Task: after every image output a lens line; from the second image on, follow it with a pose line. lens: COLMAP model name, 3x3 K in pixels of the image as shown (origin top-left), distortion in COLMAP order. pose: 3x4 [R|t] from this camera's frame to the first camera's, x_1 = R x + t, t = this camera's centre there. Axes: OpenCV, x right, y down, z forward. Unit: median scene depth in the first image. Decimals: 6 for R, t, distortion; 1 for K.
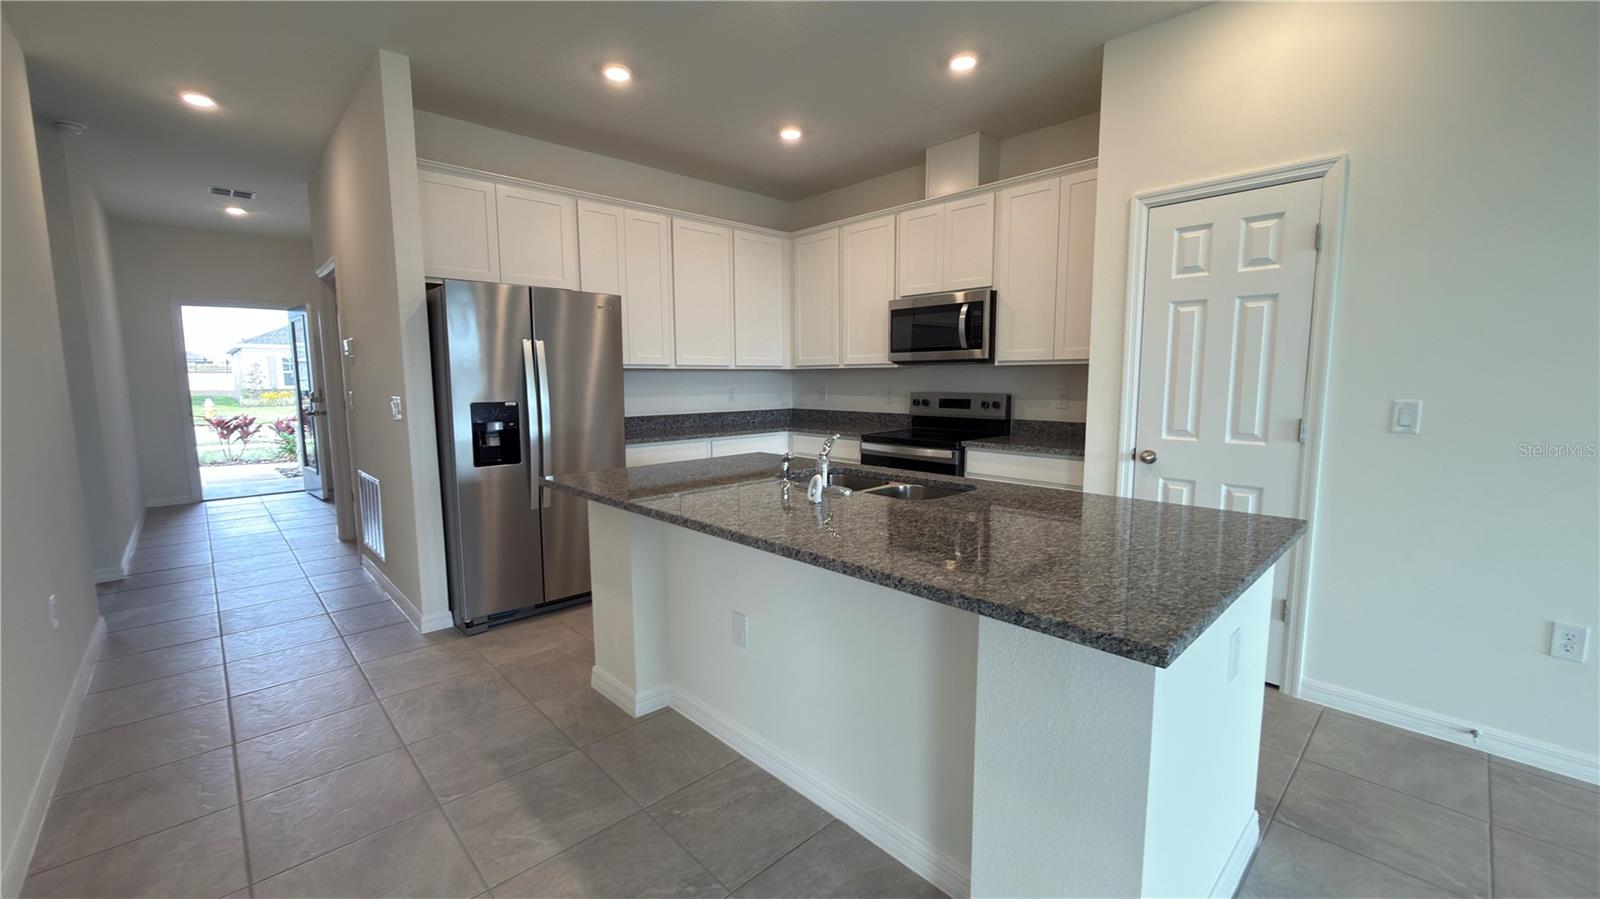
lens RADIAL K [[641.6, 0, 803.4], [0, 641.6, 450.5], [0, 0, 1]] dist [0.000491, 0.000292]
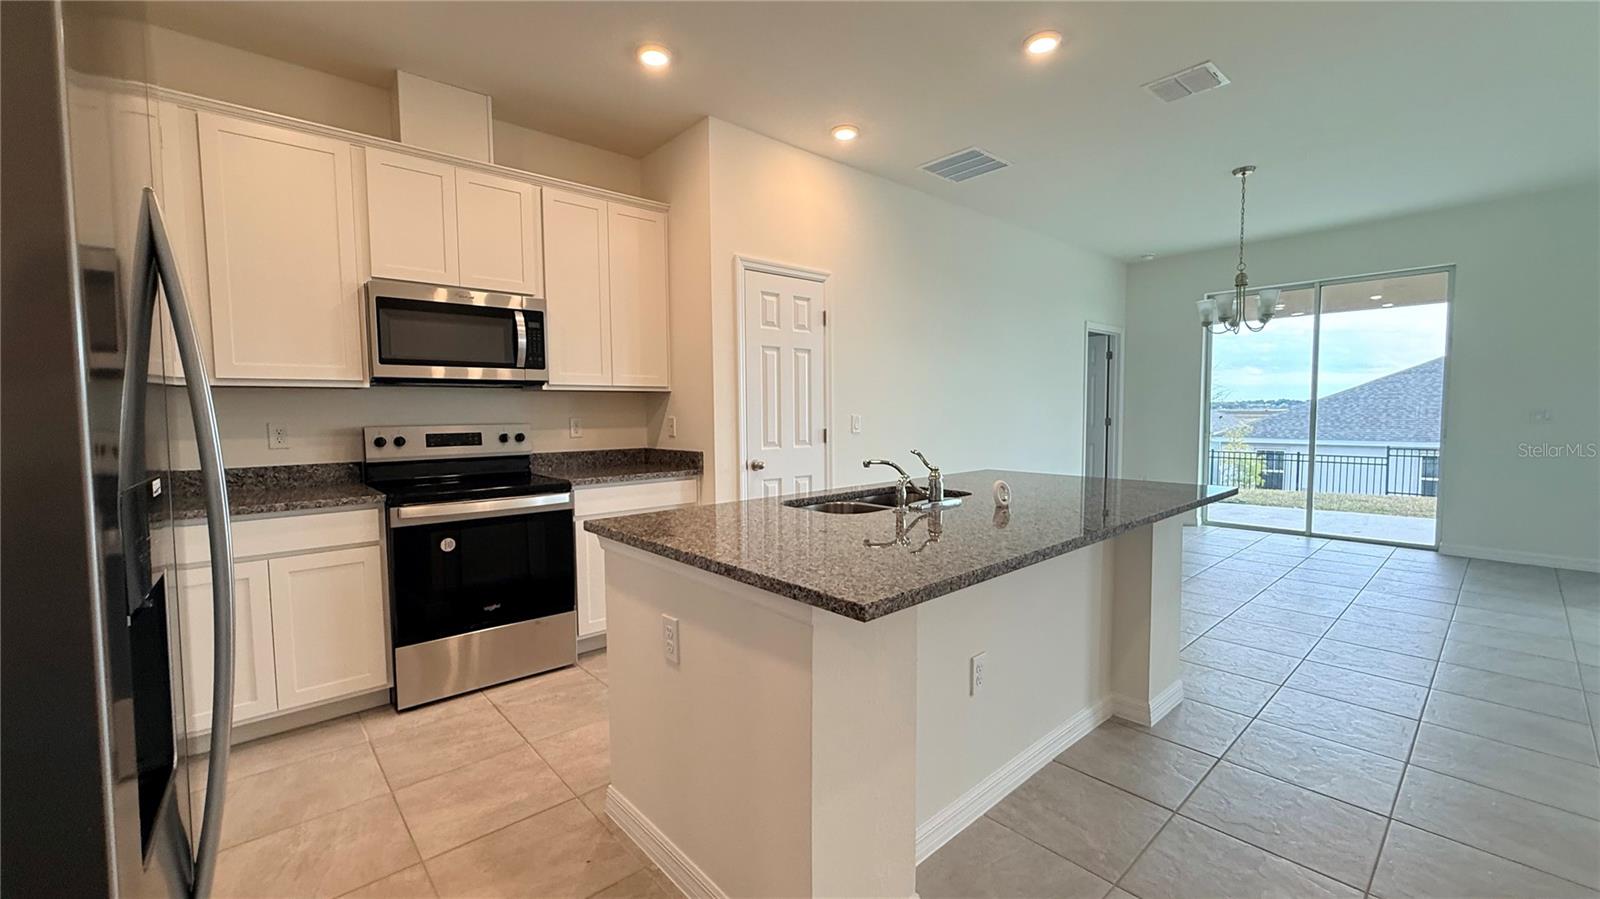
lens RADIAL K [[641.6, 0, 803.4], [0, 641.6, 450.5], [0, 0, 1]] dist [0.000491, 0.000292]
pose [[0.038107, -0.064971, 0.997159, -0.534250], [0.121216, 0.990816, 0.059926, -0.062380], [-0.991894, 0.118588, 0.045632, 0.630753]]
